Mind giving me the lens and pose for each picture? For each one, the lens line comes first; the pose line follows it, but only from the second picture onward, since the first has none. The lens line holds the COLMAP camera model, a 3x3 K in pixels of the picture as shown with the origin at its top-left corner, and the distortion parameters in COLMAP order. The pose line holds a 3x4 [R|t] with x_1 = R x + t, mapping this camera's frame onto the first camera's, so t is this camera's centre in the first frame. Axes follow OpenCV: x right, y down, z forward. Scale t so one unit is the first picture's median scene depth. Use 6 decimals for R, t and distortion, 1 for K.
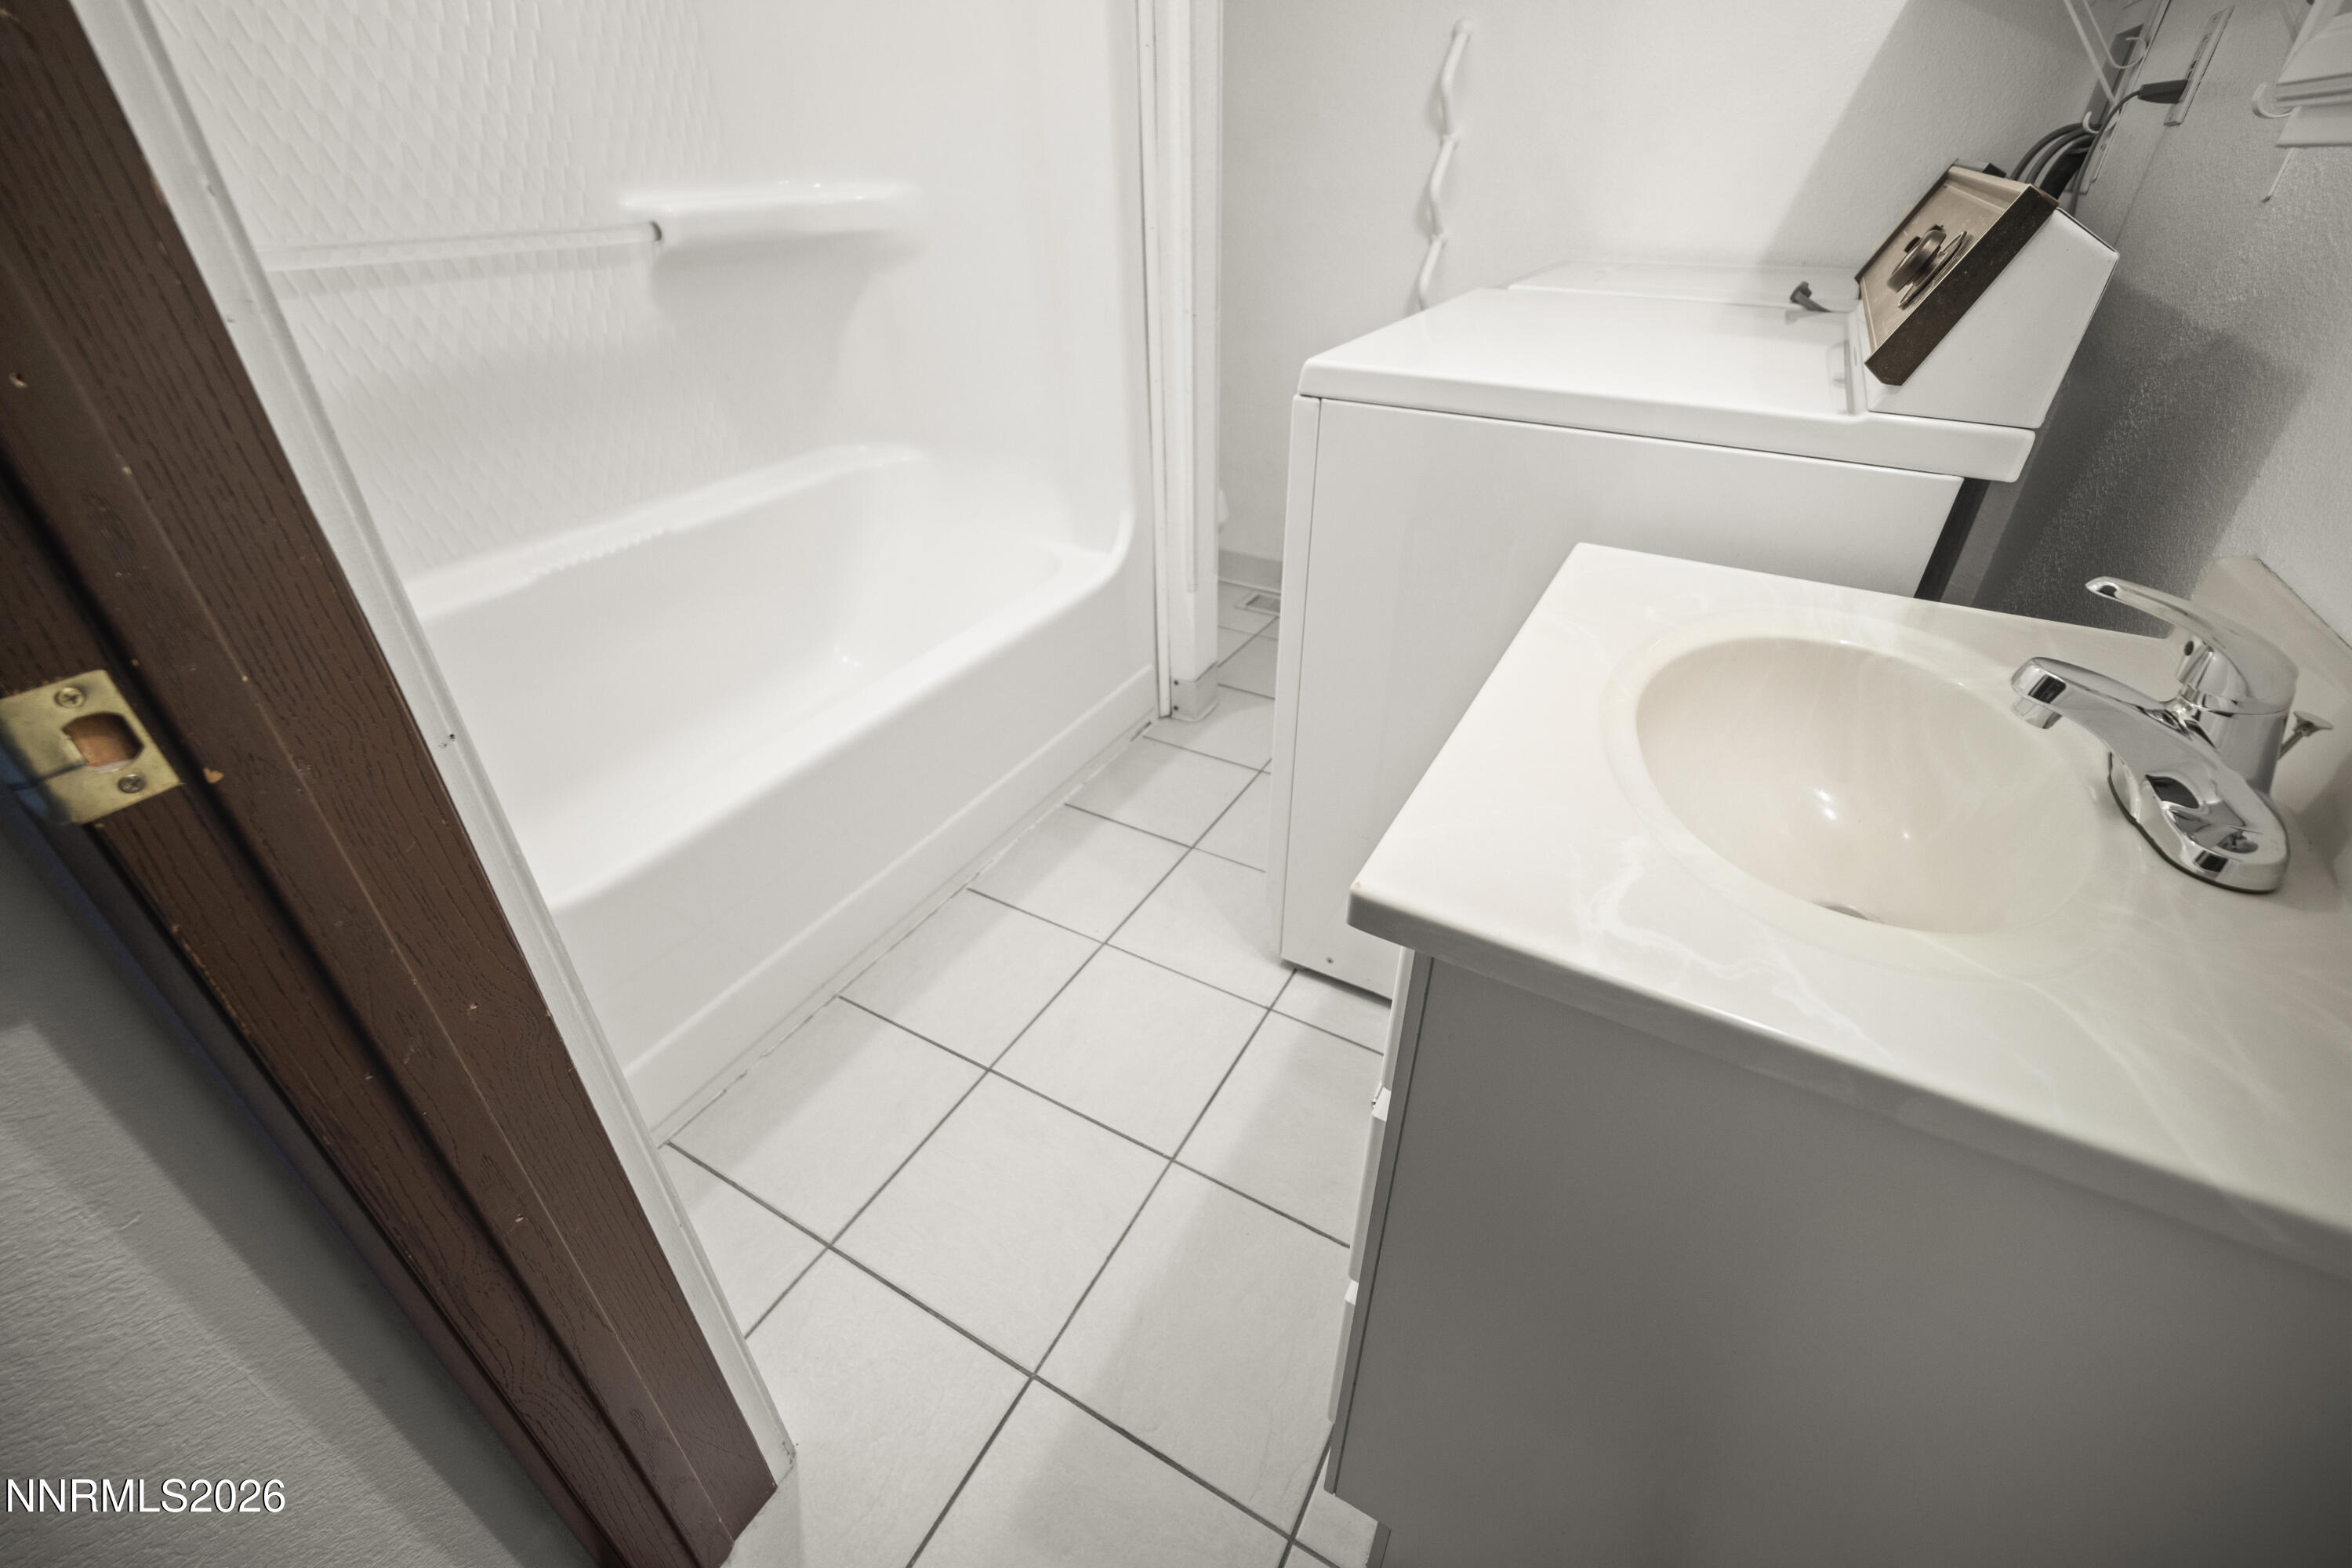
lens RADIAL K [[984.4, 0, 1179.2], [0, 984.4, 757.9], [0, 0, 1]] dist [-0.006662, 0.003437]
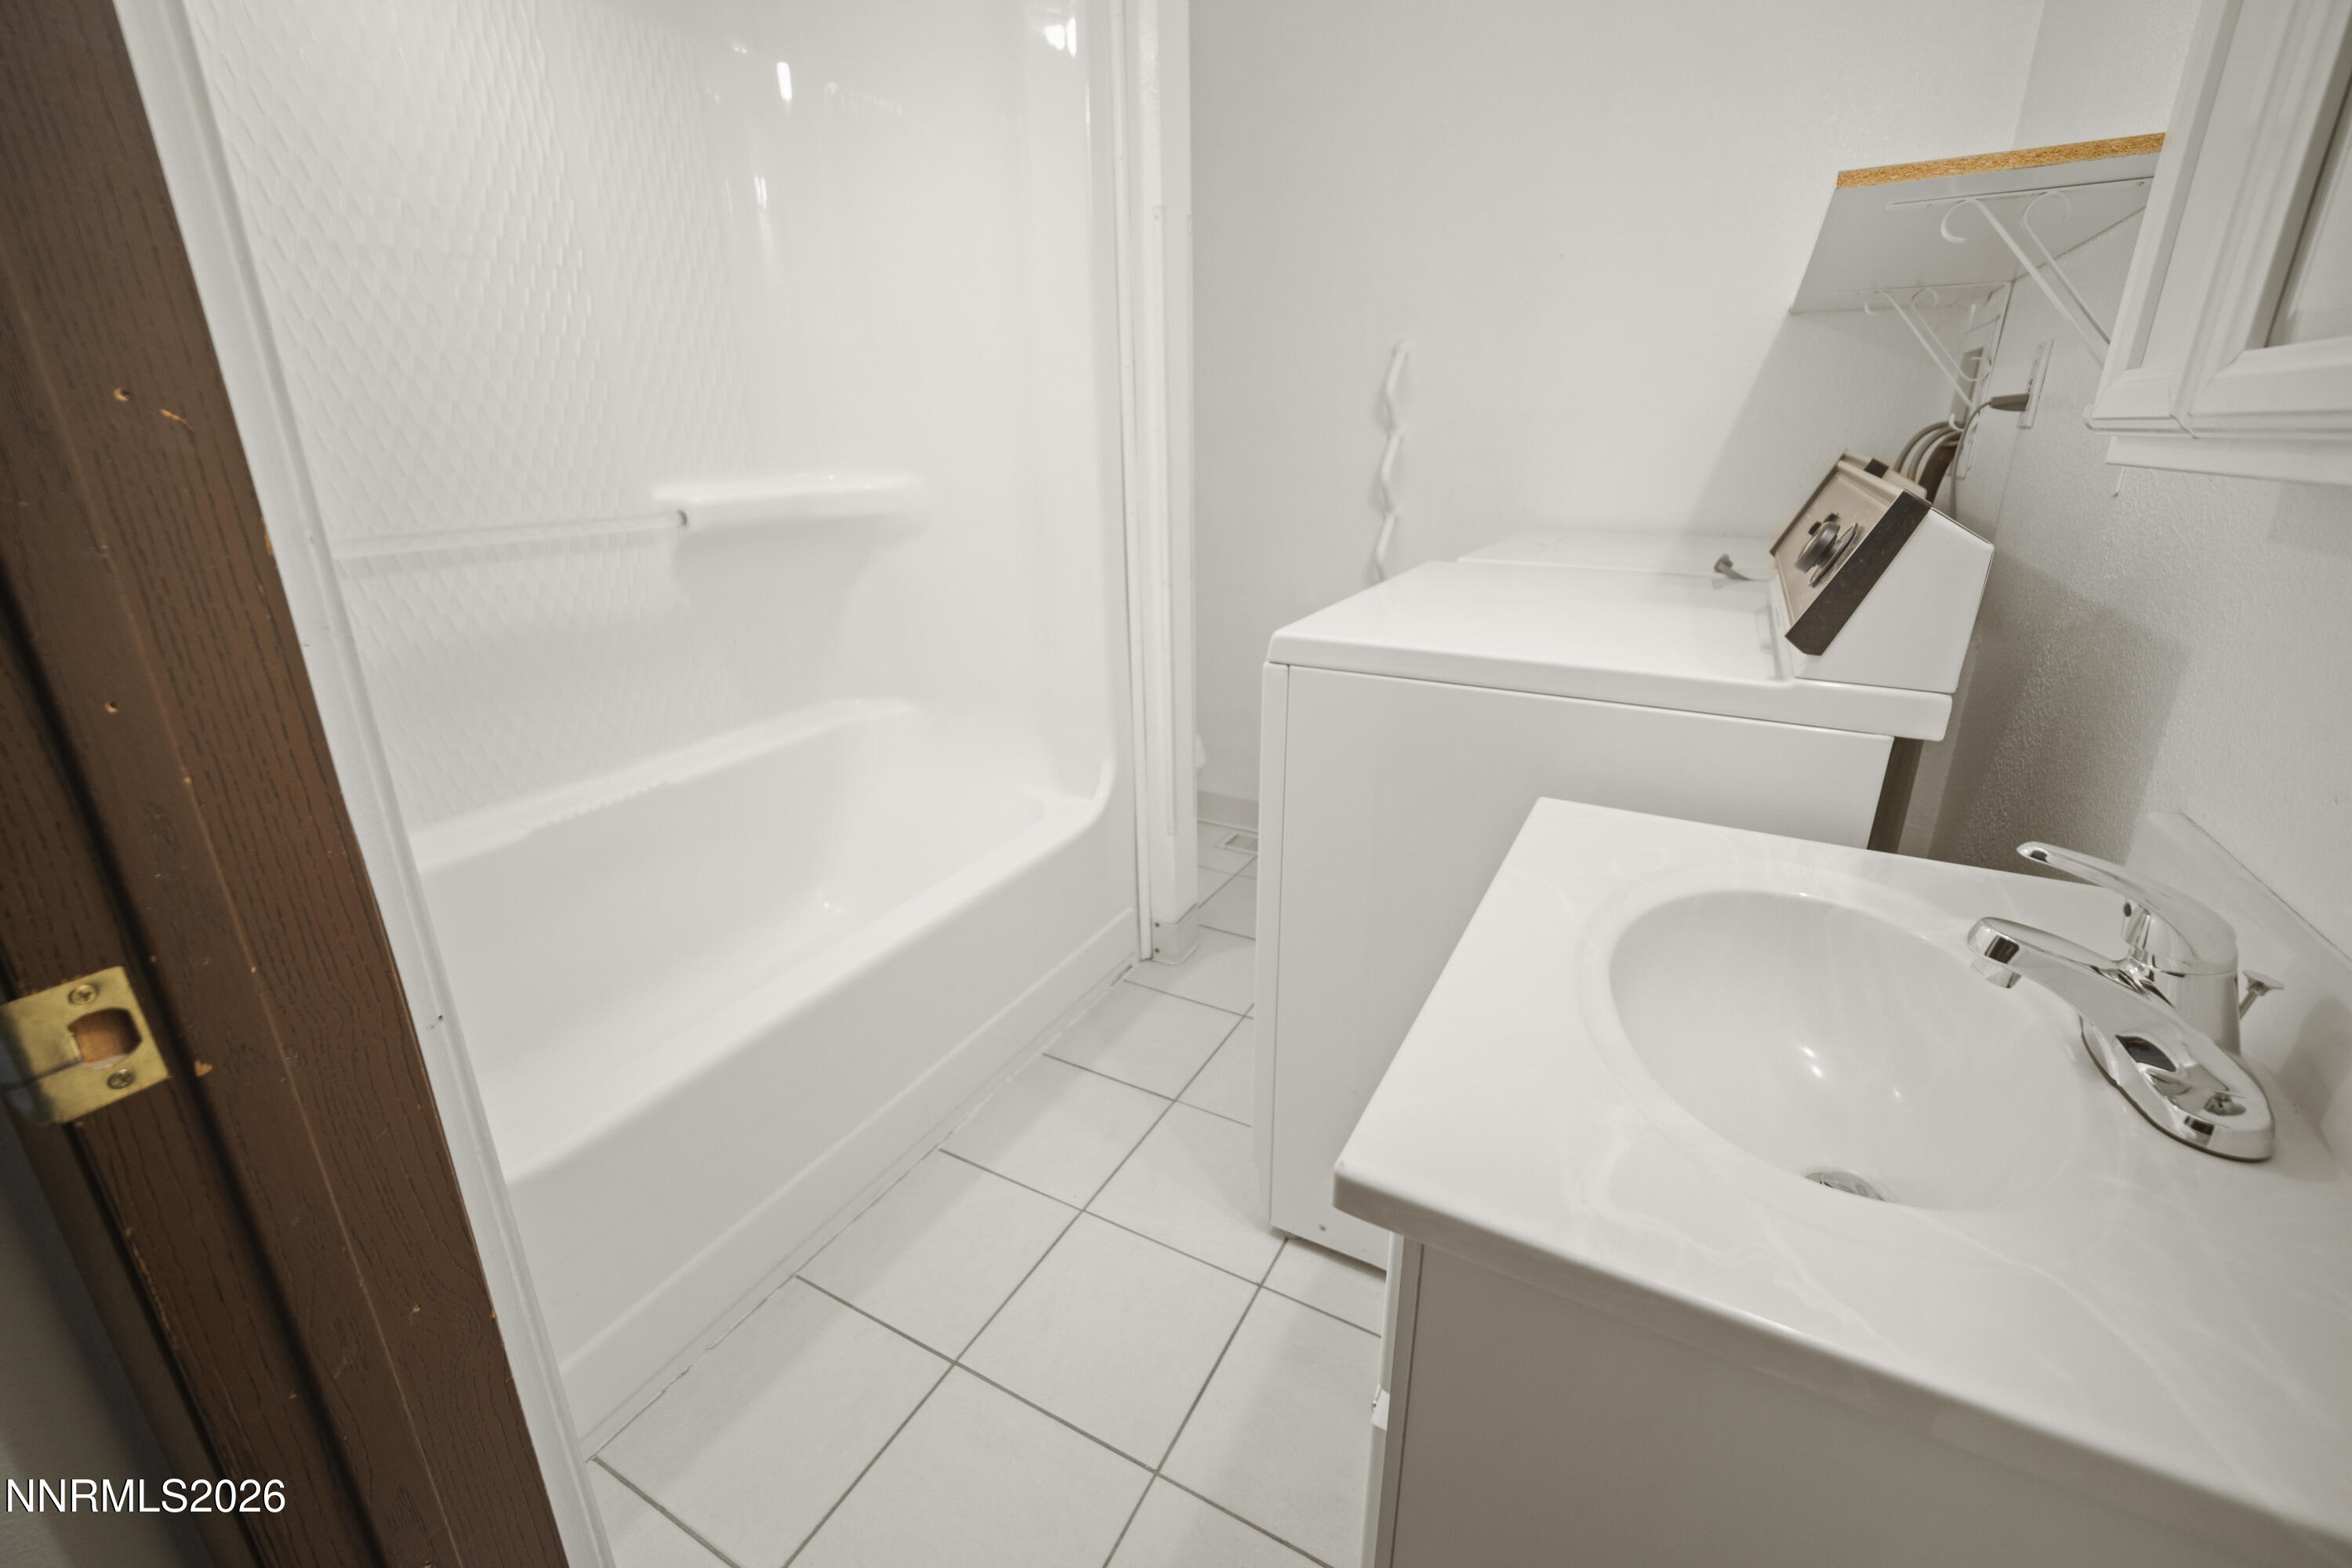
lens RADIAL K [[984.6, 0, 1163.9], [0, 984.6, 759.9], [0, 0, 1]] dist [-0.001051, 0.000312]
pose [[0.999940, -0.010147, 0.004052, 0.002321], [0.010807, 0.973106, -0.230104, -0.018438], [-0.001608, 0.230134, 0.973158, -0.024412]]
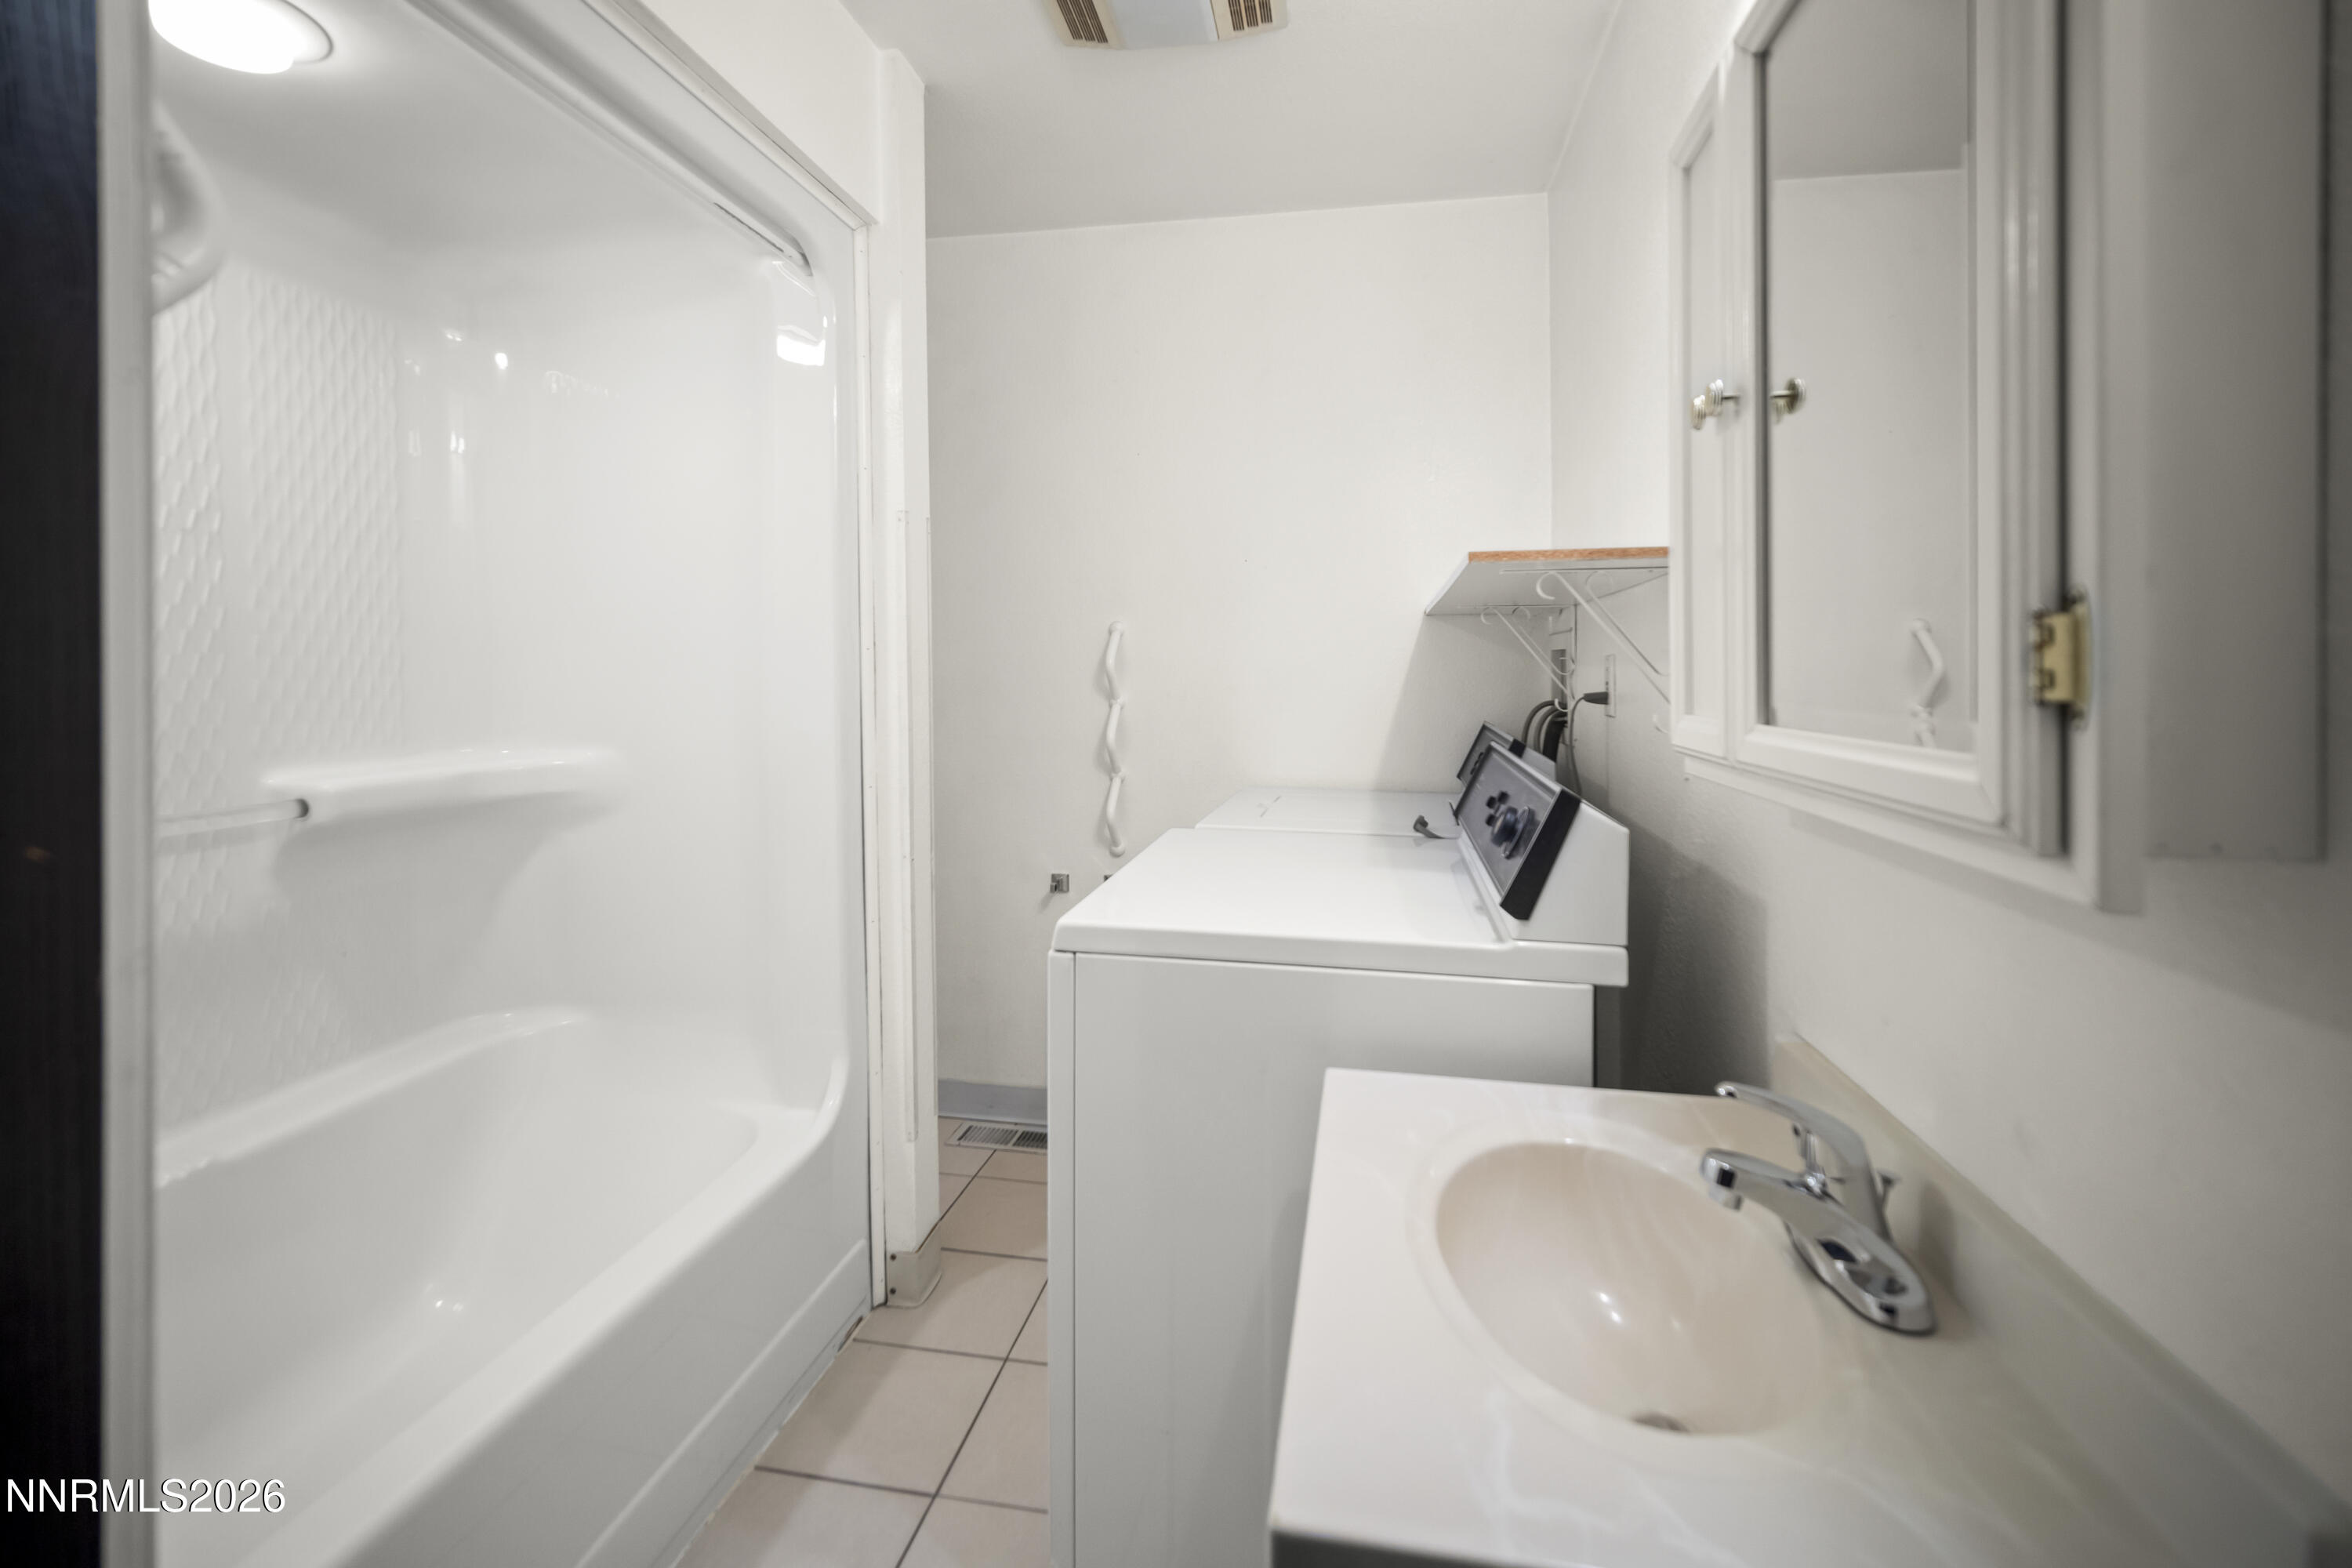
lens RADIAL K [[1030.4, 0, 1187.1], [0, 1030.4, 666.8], [0, 0, 1]] dist [0.001316, -0.000372]
pose [[0.944490, 0.001262, 0.328538, -0.113671], [0.172139, 0.849841, -0.498135, -0.044398], [-0.279834, 0.527038, 0.802449, -0.119857]]
